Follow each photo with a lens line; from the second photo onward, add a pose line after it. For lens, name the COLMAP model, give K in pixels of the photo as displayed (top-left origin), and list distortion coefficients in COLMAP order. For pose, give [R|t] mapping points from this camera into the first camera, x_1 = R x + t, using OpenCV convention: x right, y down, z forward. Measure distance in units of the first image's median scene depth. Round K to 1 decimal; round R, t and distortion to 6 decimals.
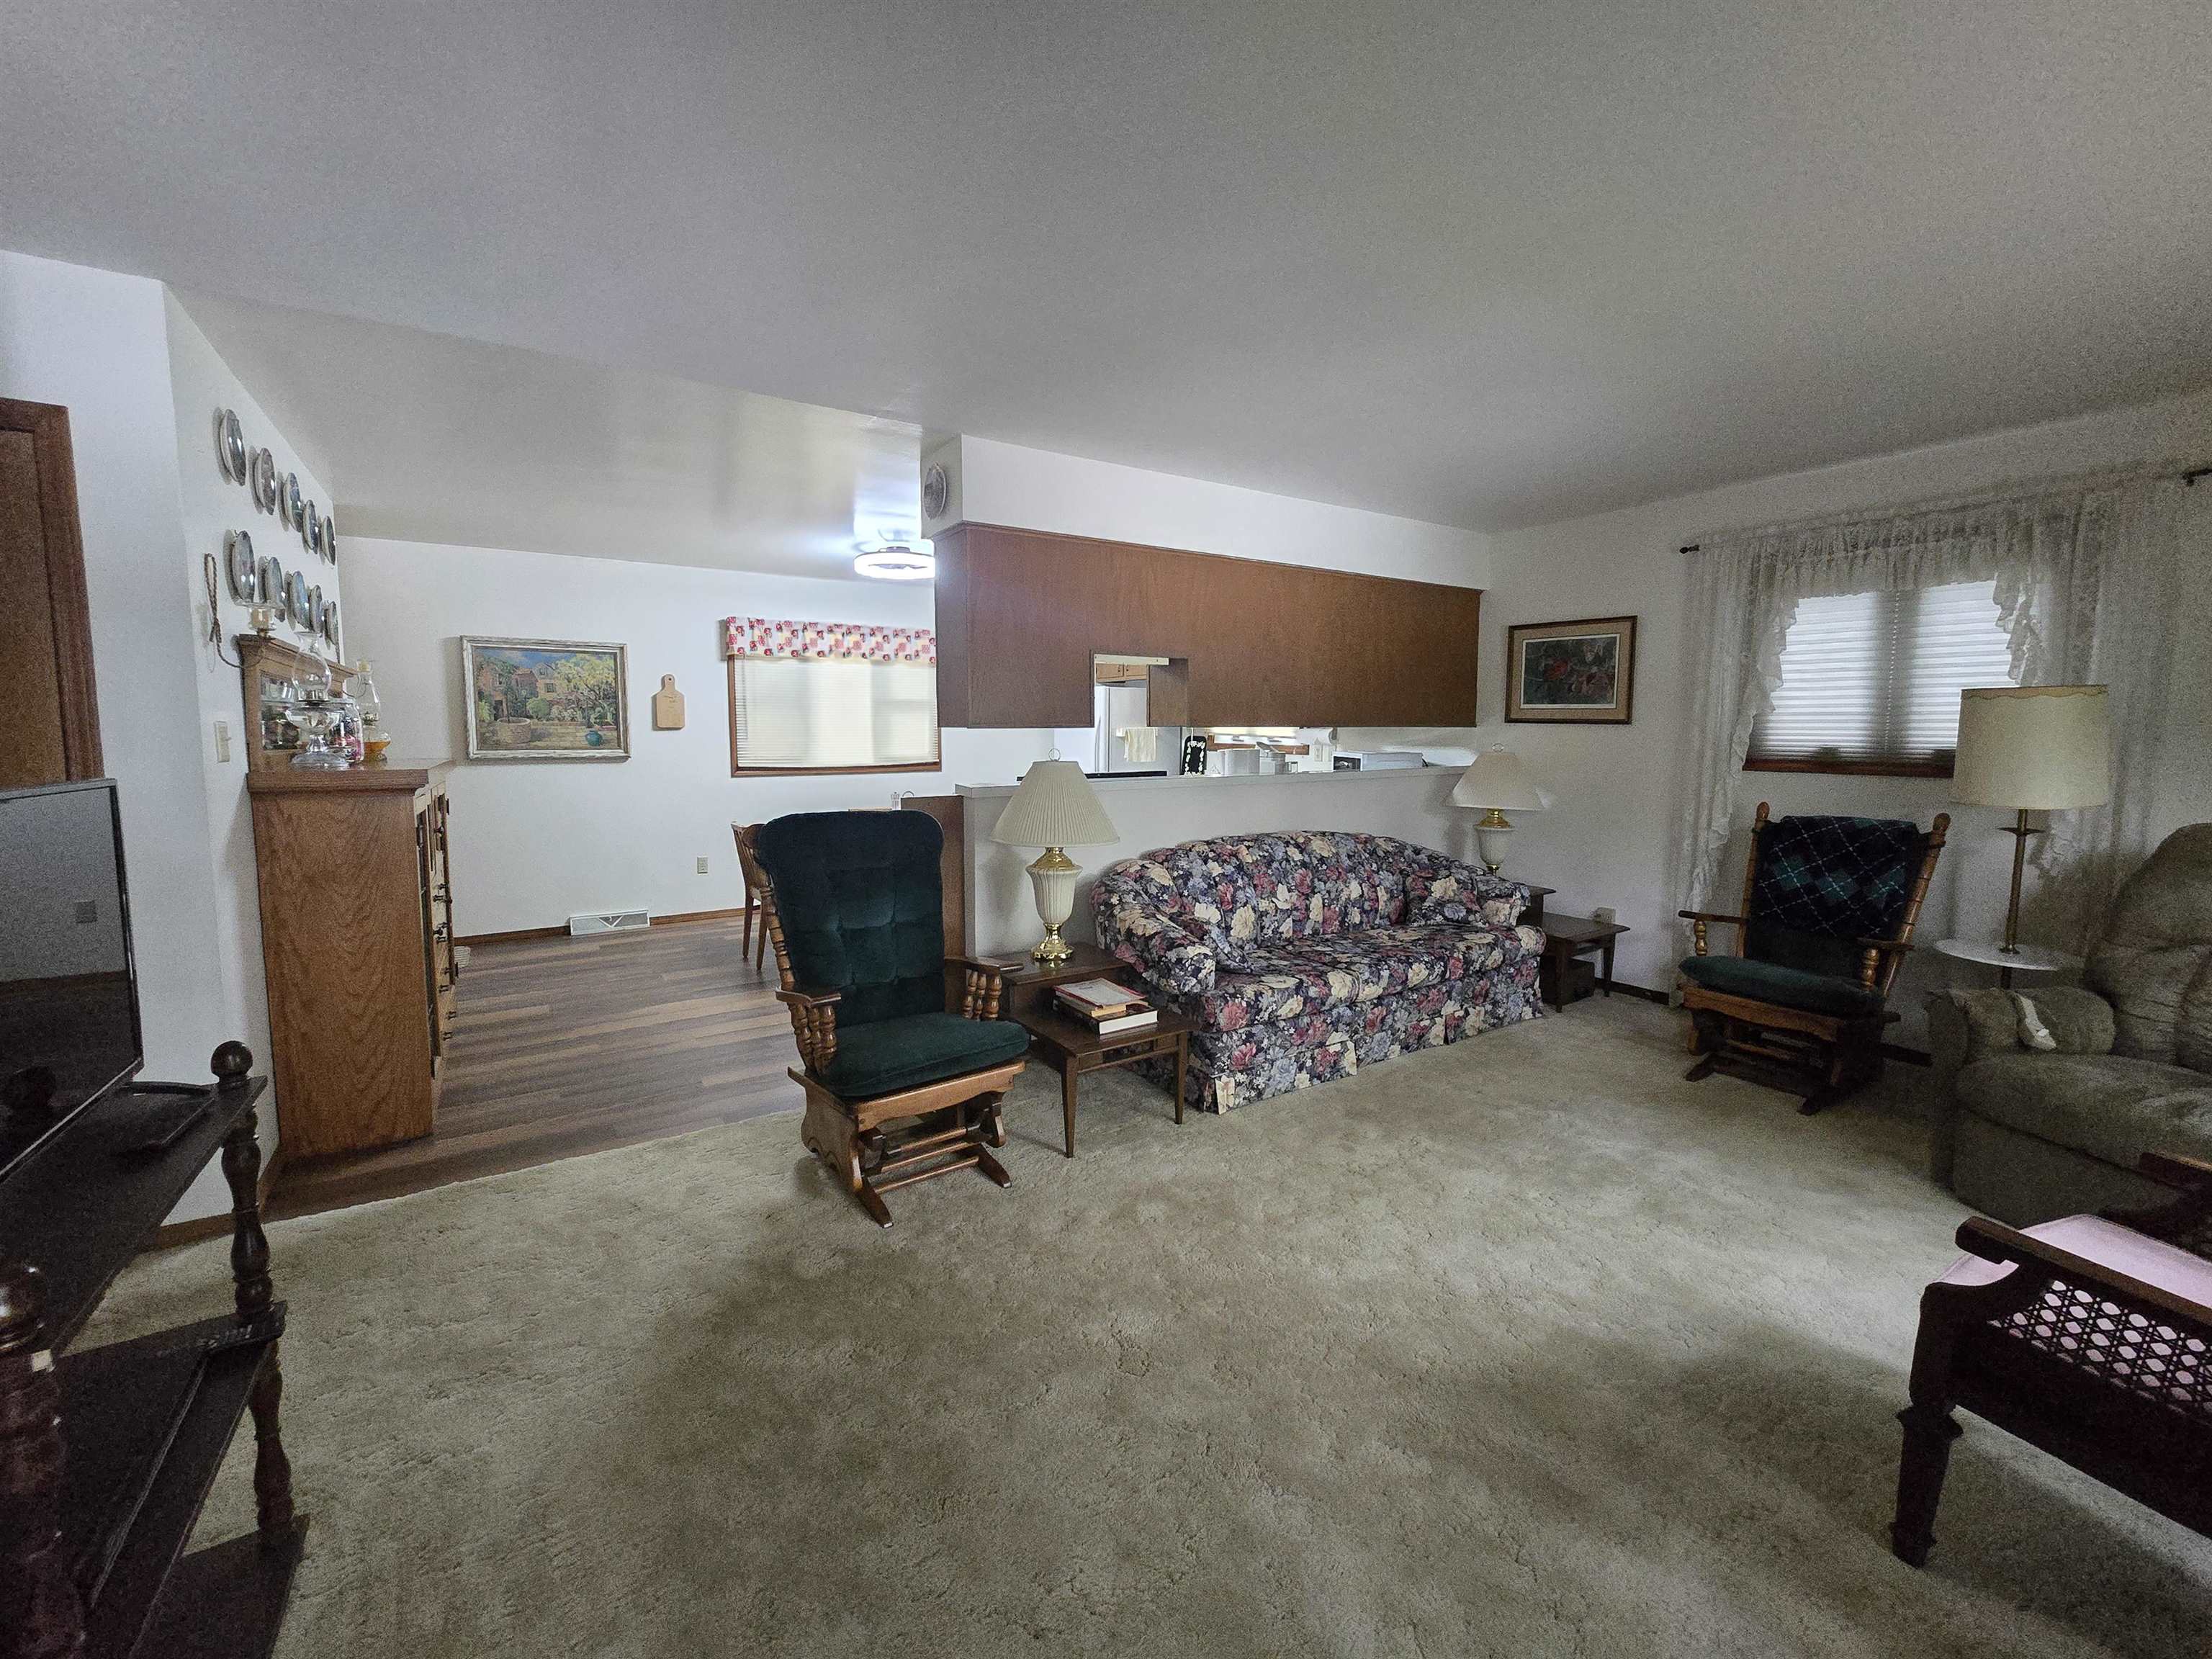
lens RADIAL K [[917.1, 0, 1106.0], [0, 917.1, 829.5], [0, 0, 1]] dist [-0.001146, -0.000373]
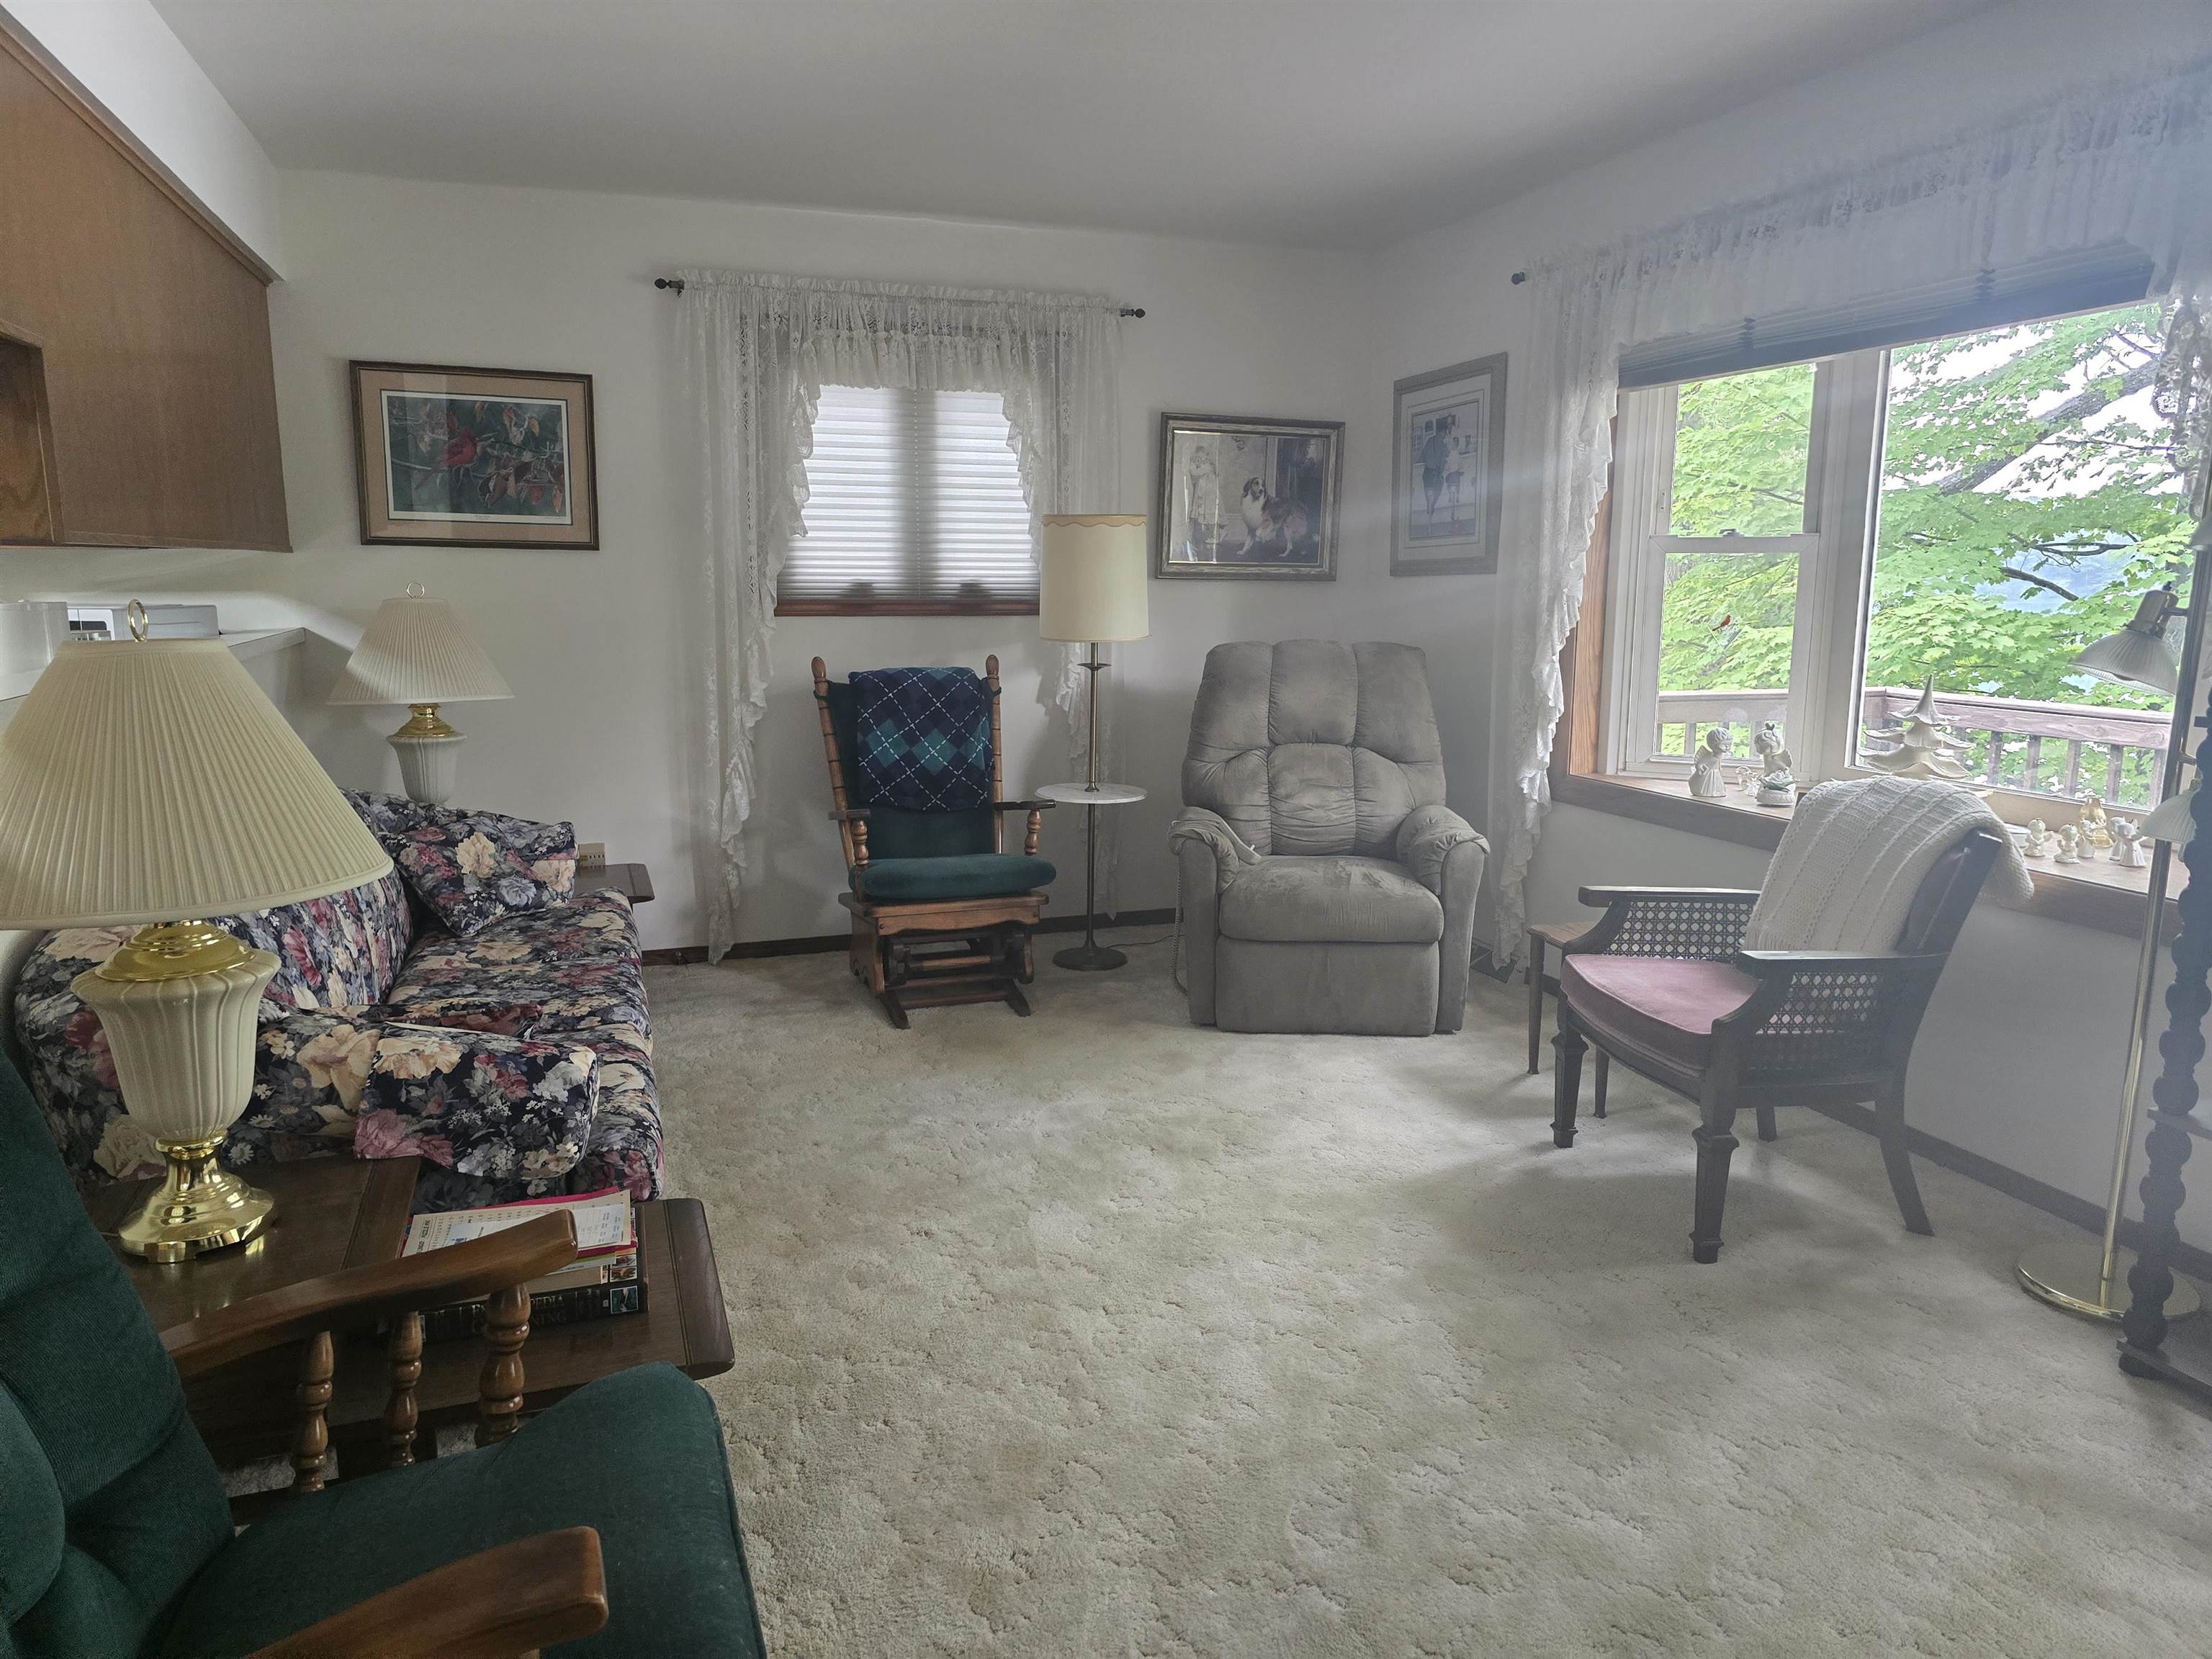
lens RADIAL K [[1456.6, 0, 1100.7], [0, 1456.6, 849.1], [0, 0, 1]] dist [0.026542, -0.001761]
pose [[0.248720, -0.181436, 0.951430, -0.419362], [0.107080, 0.981428, 0.159164, -0.043307], [-0.962638, 0.062292, 0.263529, 0.499450]]
